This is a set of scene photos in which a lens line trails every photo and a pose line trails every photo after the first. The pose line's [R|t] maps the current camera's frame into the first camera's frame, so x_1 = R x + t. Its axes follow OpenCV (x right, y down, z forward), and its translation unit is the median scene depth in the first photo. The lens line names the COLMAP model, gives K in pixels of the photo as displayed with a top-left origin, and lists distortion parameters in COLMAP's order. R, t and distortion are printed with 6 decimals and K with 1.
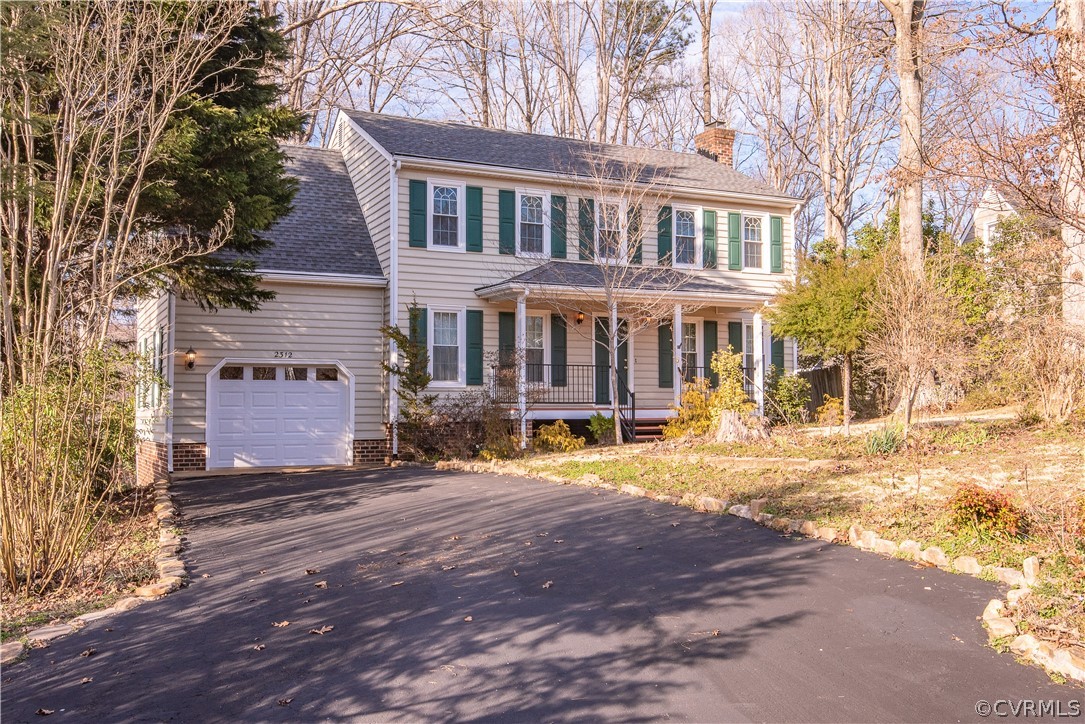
lens RADIAL K [[994.2, 0, 542.5], [0, 994.2, 362.0], [0, 0, 1]] dist [0.003329, 0.000917]
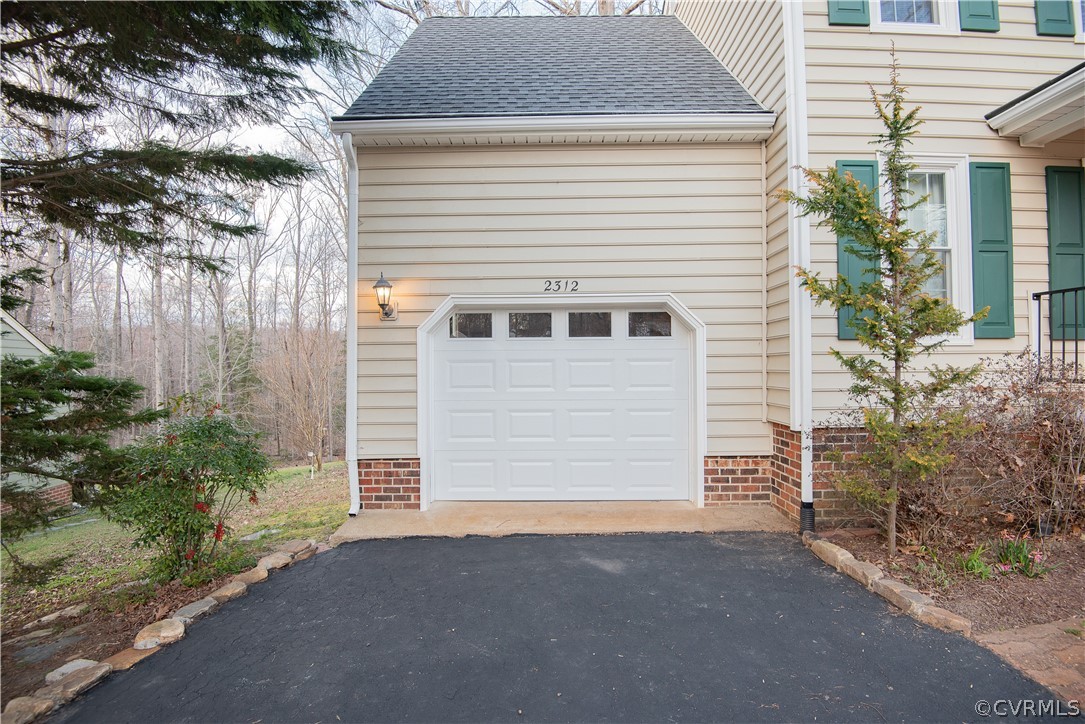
lens RADIAL K [[503.8, 0, 542.5], [0, 503.8, 362.0], [0, 0, 1]] dist [-0.044458, -0.000825]
pose [[0.890594, -0.002659, -0.454791, -0.152877], [0.025833, 0.998664, 0.044748, 0.019385], [0.454065, -0.051601, 0.889473, 0.763249]]
